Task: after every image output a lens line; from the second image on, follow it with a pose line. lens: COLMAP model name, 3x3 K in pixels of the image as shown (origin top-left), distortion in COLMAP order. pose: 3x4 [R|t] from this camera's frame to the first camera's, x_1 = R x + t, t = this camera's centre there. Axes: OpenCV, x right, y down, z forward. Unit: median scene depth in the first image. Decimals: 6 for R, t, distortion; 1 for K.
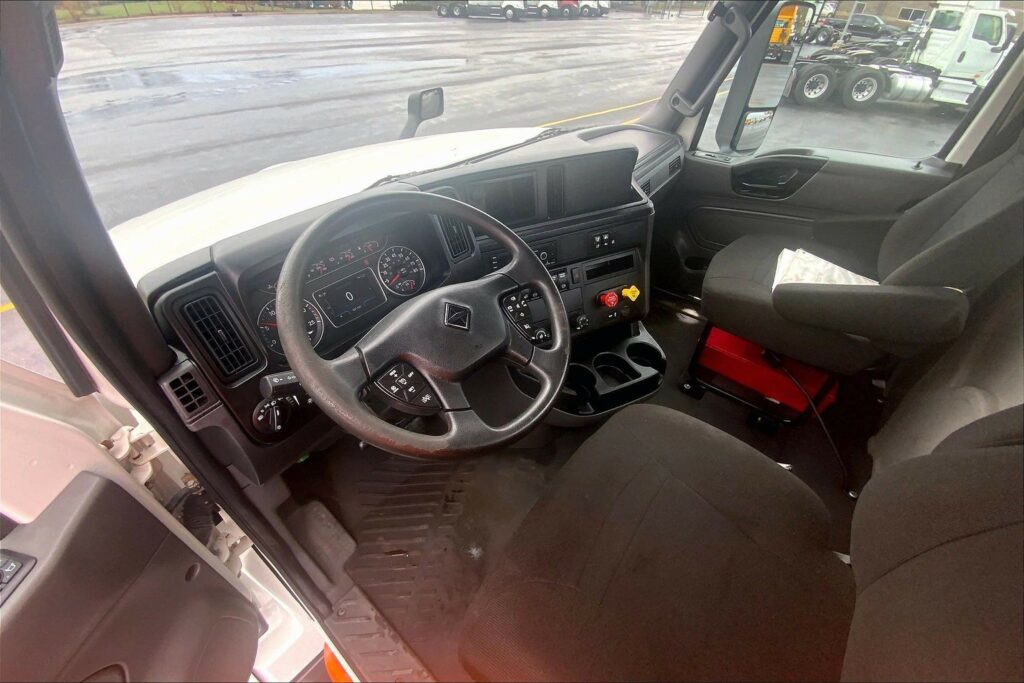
lens RADIAL K [[410.2, 0, 510.7], [0, 410.2, 342.4], [0, 0, 1]] dist [0.013620, -0.017170]
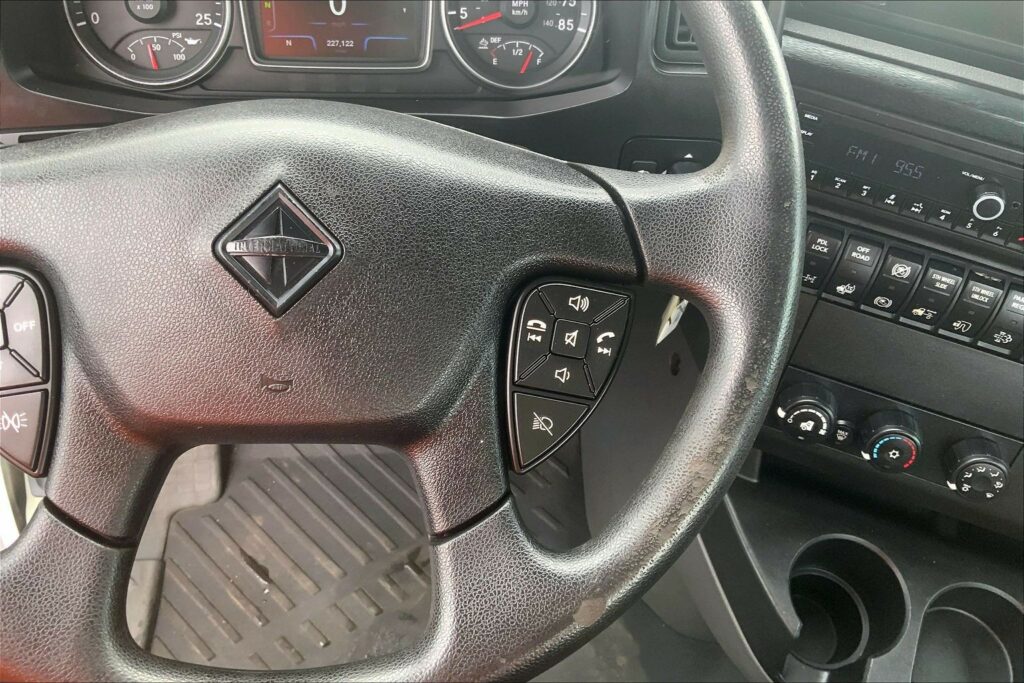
lens RADIAL K [[847.2, 0, 510.9], [0, 847.2, 345.2], [0, 0, 1]] dist [0.083560, -0.154055]
pose [[0.679725, 0.622076, -0.388582, 0.125900], [-0.516489, 0.782117, 0.348616, -0.157017], [0.520782, -0.036264, 0.852919, 0.329051]]
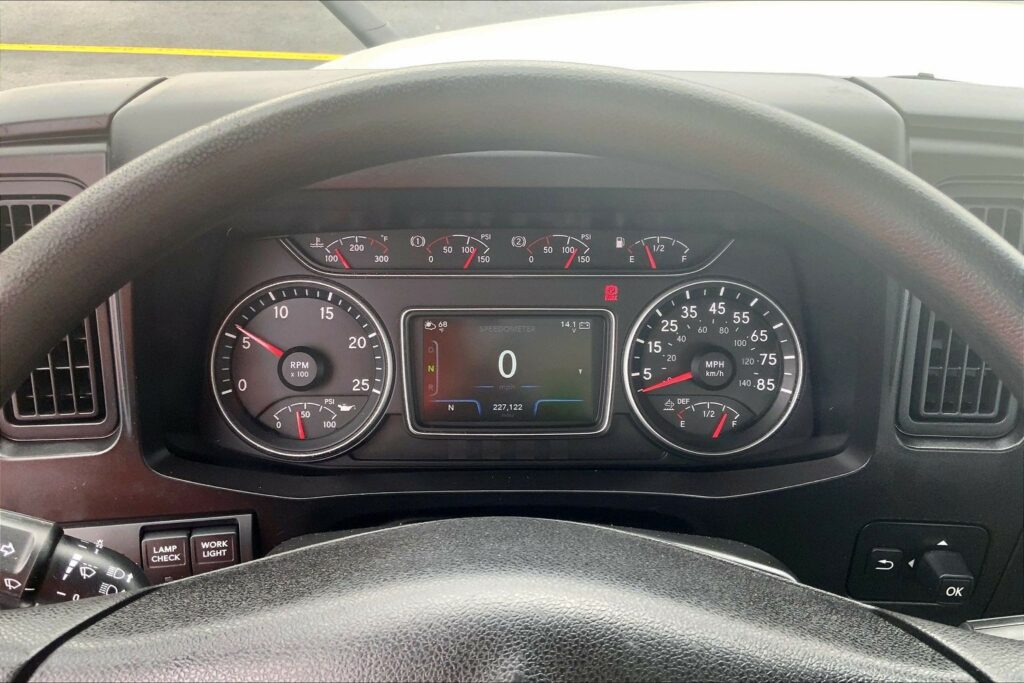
lens RADIAL K [[844.2, 0, 512.0], [0, 844.2, 341.5], [0, 0, 1]] dist [0.133314, -0.267918]
pose [[0.636018, 0.452010, -0.625435, 0.005522], [-0.499095, 0.859103, 0.113345, -0.148771], [0.588546, 0.240061, 0.772000, 0.366766]]
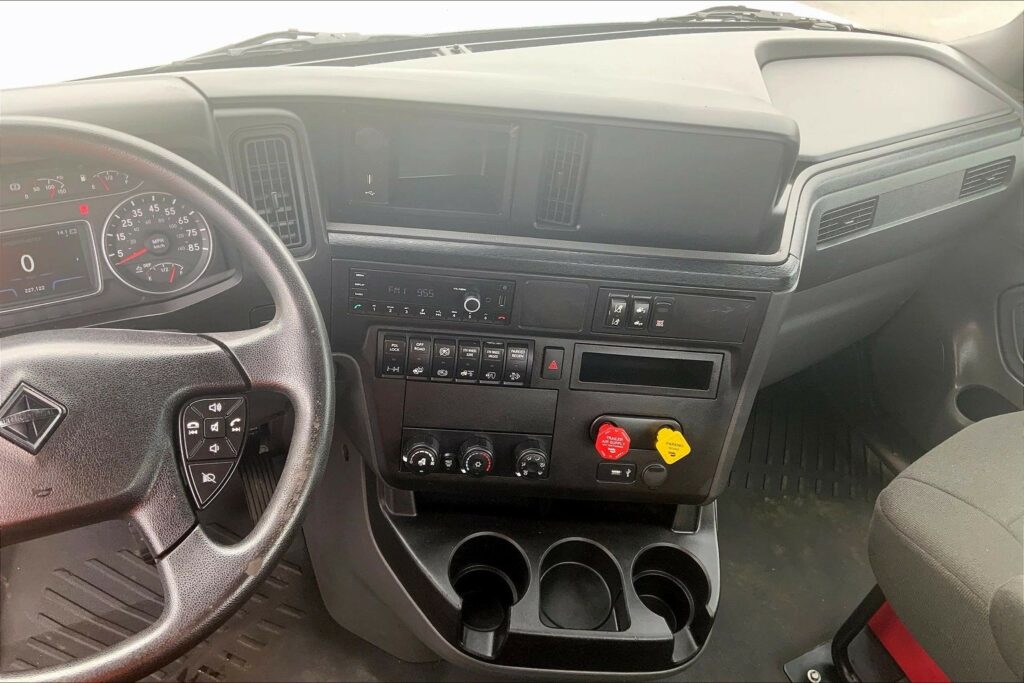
lens RADIAL K [[841.6, 0, 507.3], [0, 841.6, 343.6], [0, 0, 1]] dist [0.128250, -0.263995]
pose [[0.899170, 0.364818, -0.241663, 0.320996], [-0.357157, 0.930913, 0.076424, -0.230381], [0.252848, 0.017593, 0.967346, 0.093731]]
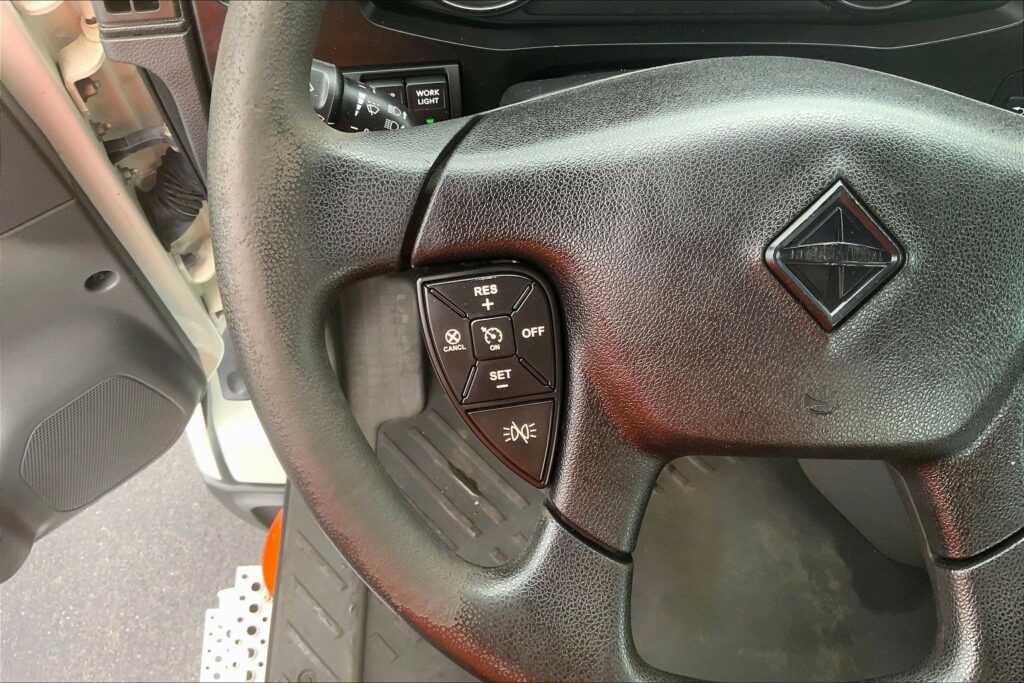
lens RADIAL K [[841.6, 0, 507.3], [0, 841.6, 343.6], [0, 0, 1]] dist [0.128250, -0.263995]
pose [[0.644647, 0.686389, -0.336600, -0.028086], [-0.500746, 0.711818, 0.492513, -0.095841], [0.577653, -0.148946, 0.802578, 0.266189]]
